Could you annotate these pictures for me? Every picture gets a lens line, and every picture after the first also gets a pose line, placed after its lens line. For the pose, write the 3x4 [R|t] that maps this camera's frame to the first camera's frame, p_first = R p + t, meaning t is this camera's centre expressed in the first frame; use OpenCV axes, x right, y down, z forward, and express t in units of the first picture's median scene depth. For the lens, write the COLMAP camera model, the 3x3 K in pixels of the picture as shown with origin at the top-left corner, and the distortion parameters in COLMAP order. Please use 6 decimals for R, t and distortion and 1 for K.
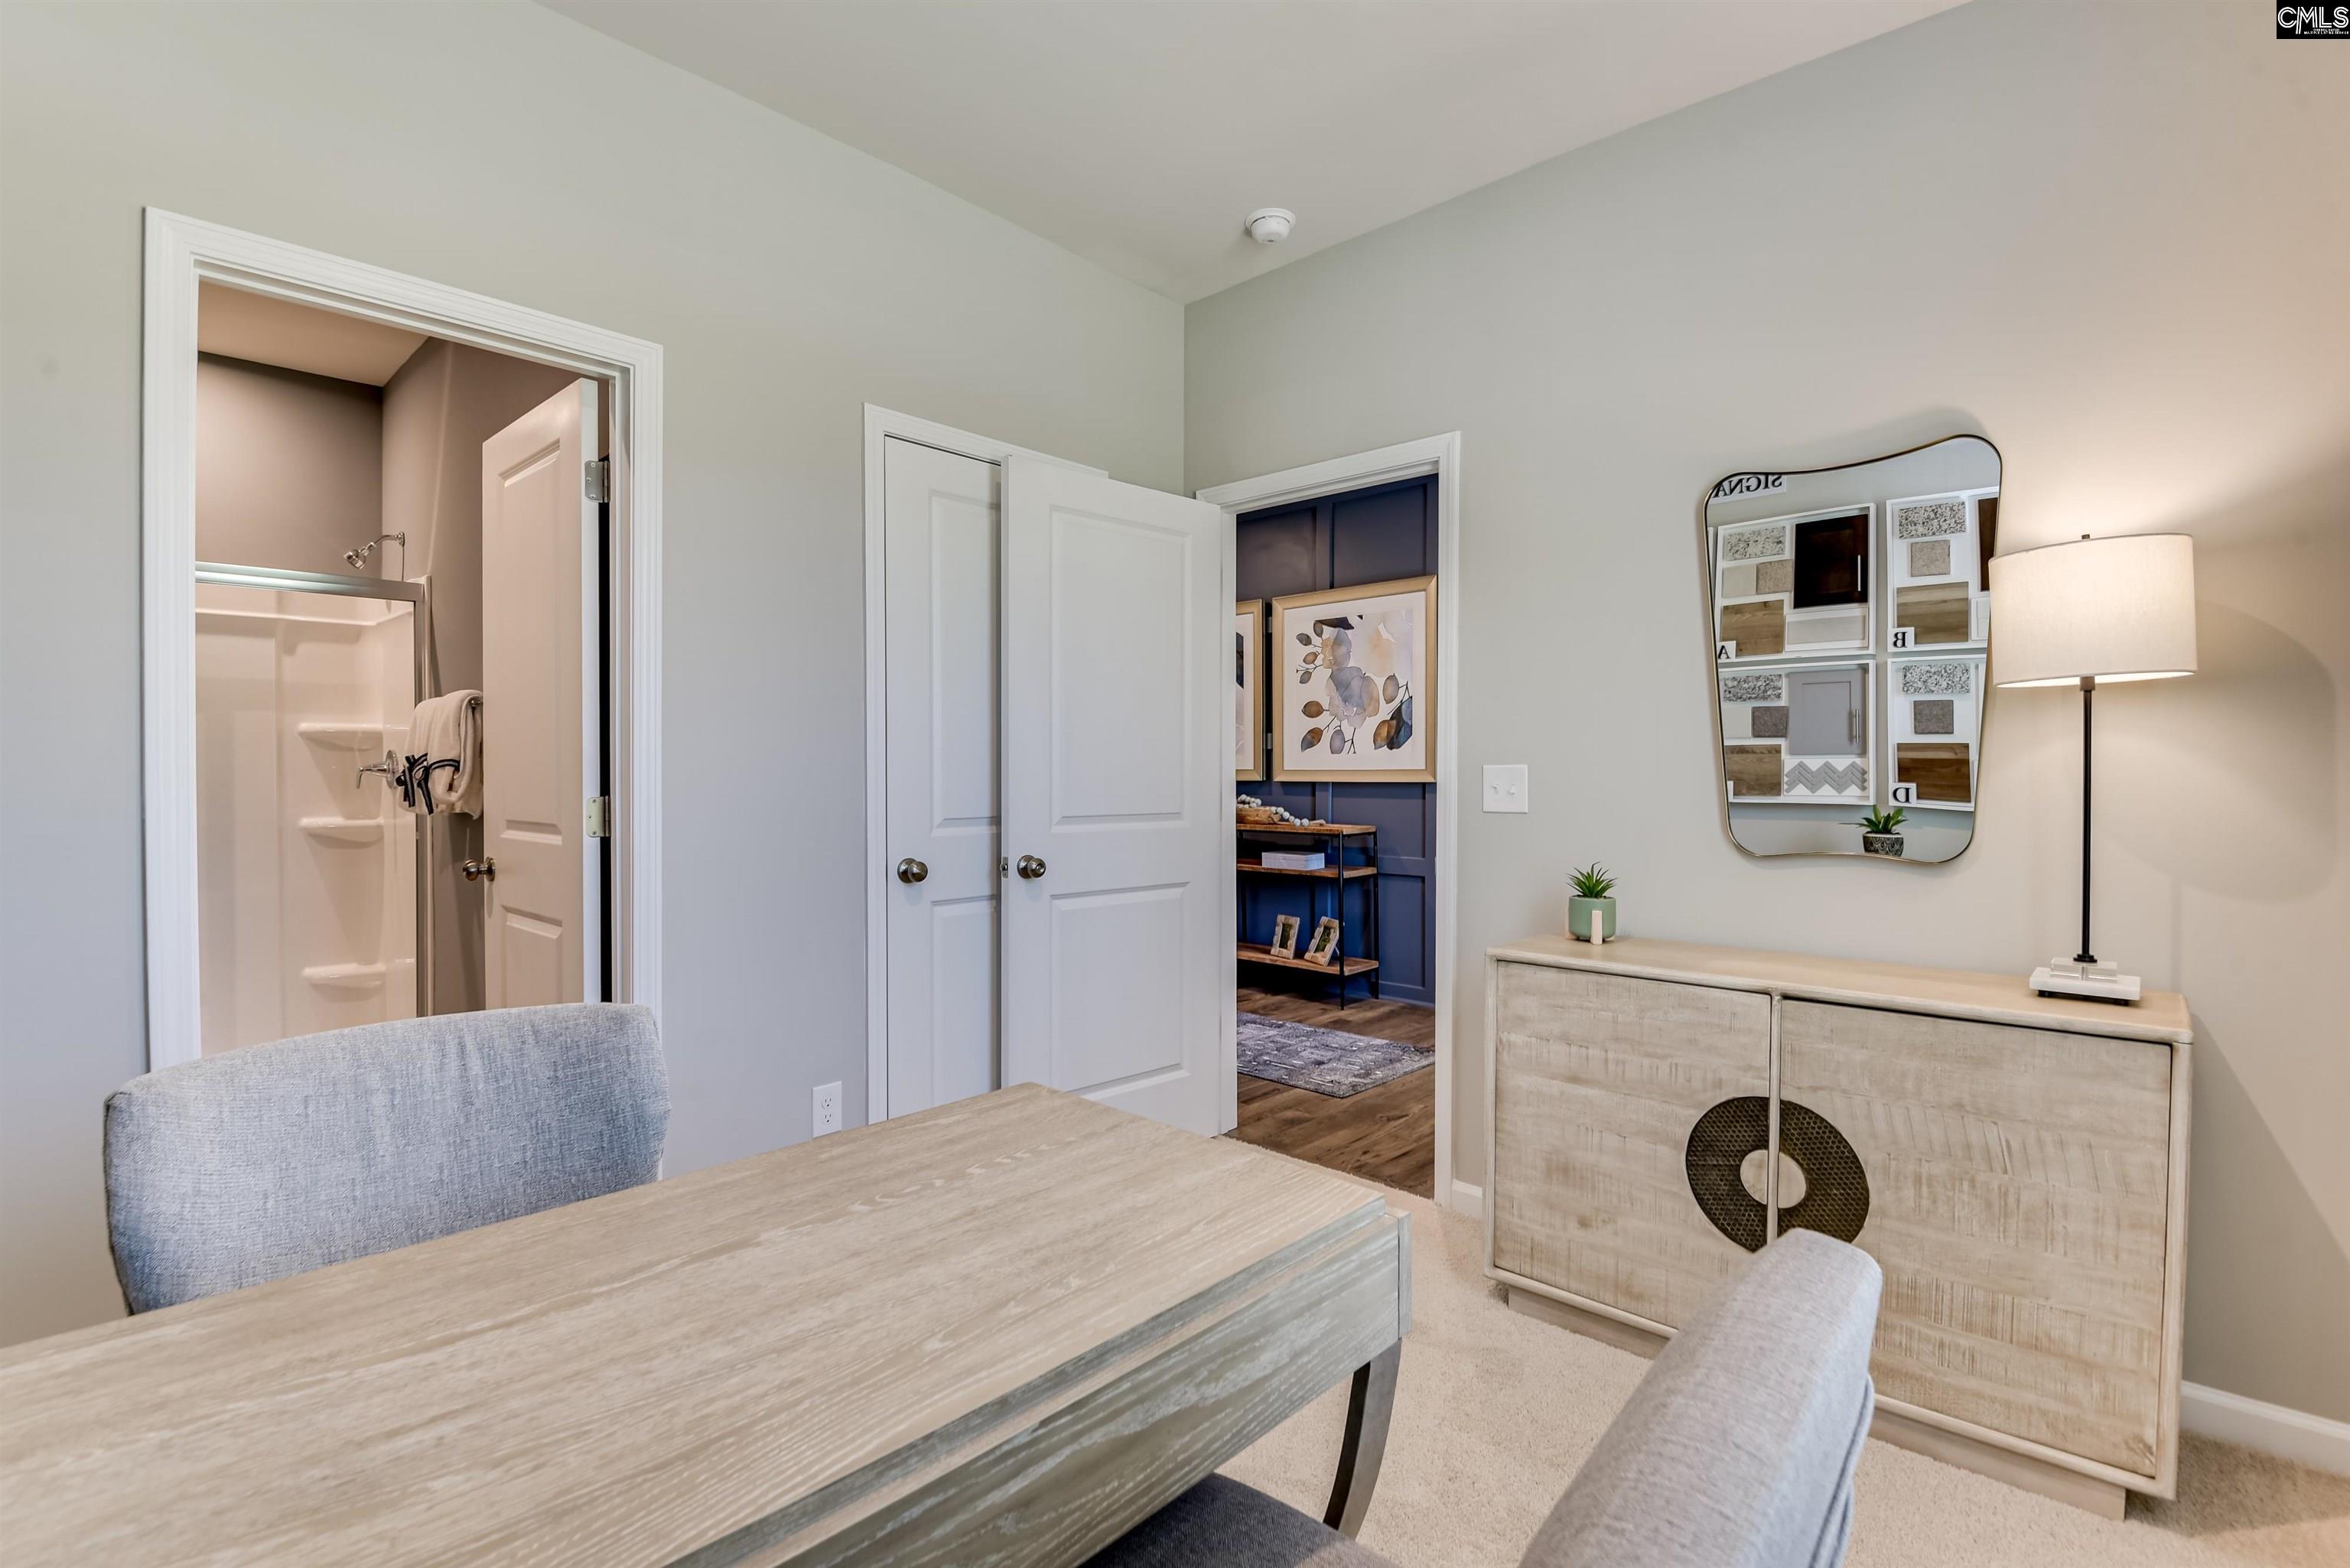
lens RADIAL K [[1086.0, 0, 1175.0], [0, 1086.0, 784.0], [0, 0, 1]] dist [-0.030083, -0.000608]
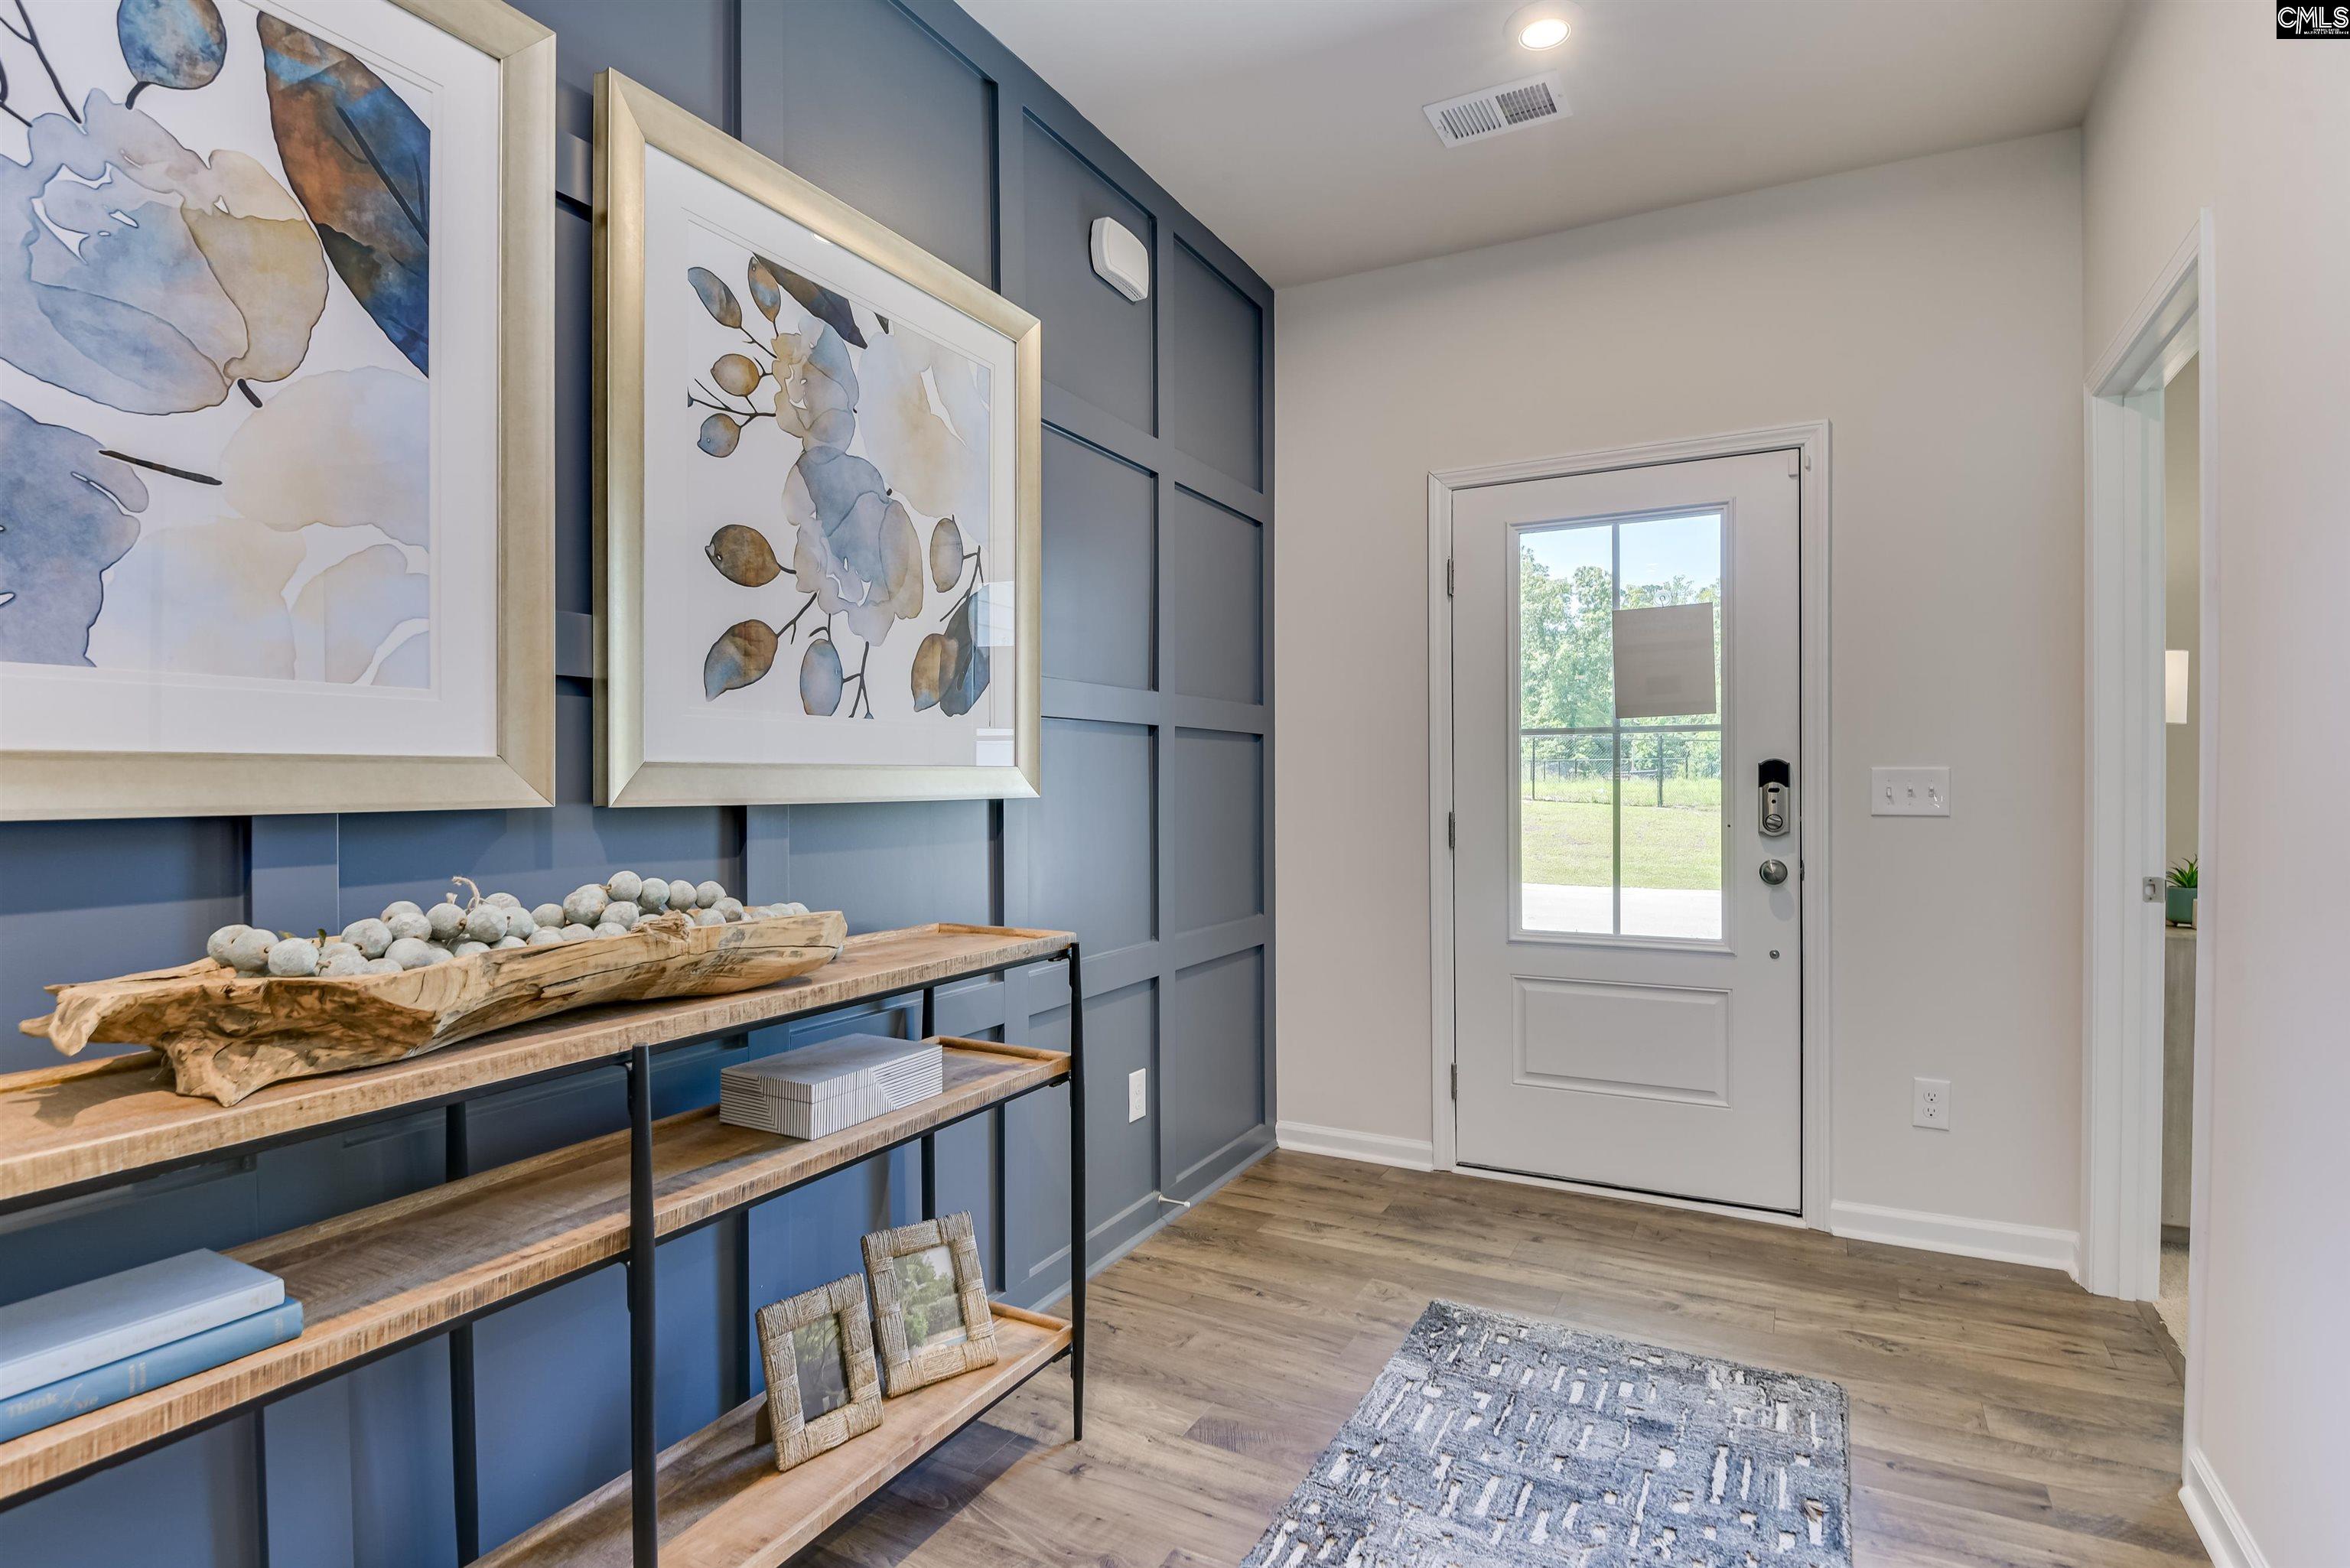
lens RADIAL K [[1185.6, 0, 1184.5], [0, 1185.6, 789.0], [0, 0, 1]] dist [0.025554, -0.037032]
pose [[-0.262395, -0.008062, 0.964927, -0.223690], [0.009138, 0.999900, 0.010839, -0.009182], [-0.964917, 0.011661, -0.262295, 1.020360]]
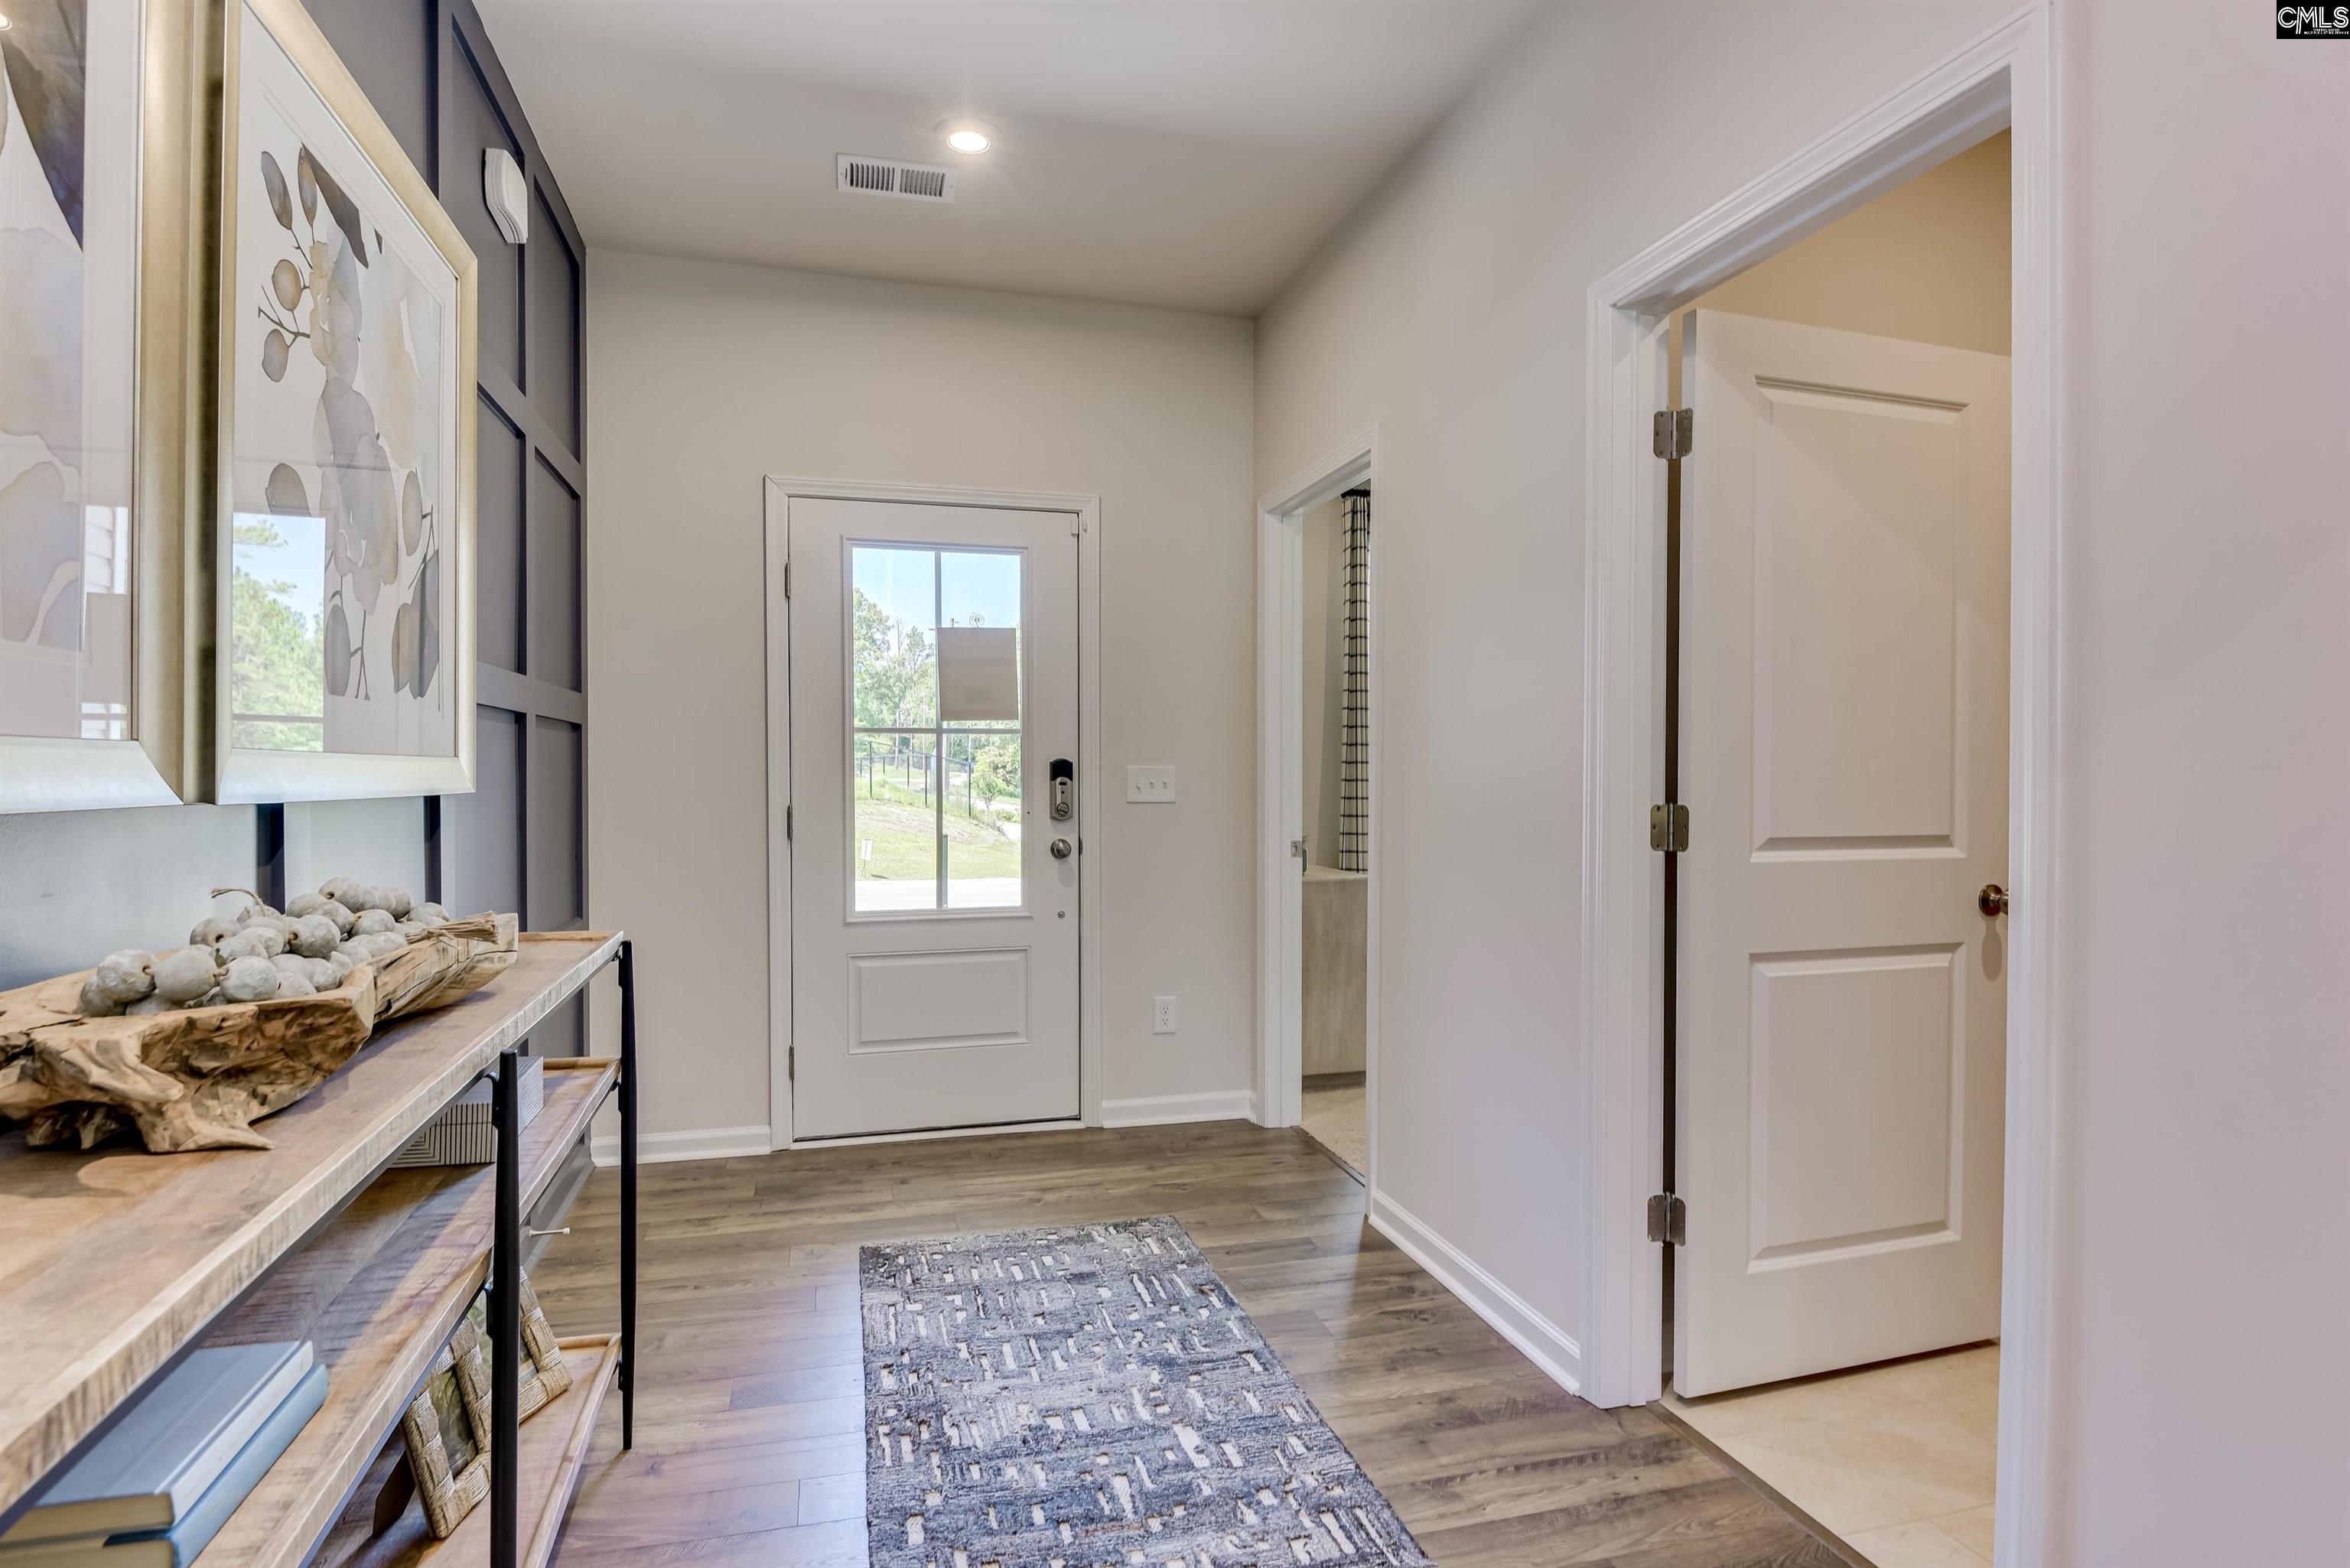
lens RADIAL K [[1243.4, 0, 1177.5], [0, 1243.4, 790.8], [0, 0, 1]] dist [0.023195, -0.033060]
pose [[-0.852216, -0.008572, 0.523120, -0.197577], [0.002224, 0.999797, 0.020005, -0.010136], [-0.523185, 0.018212, -0.852024, 1.192660]]
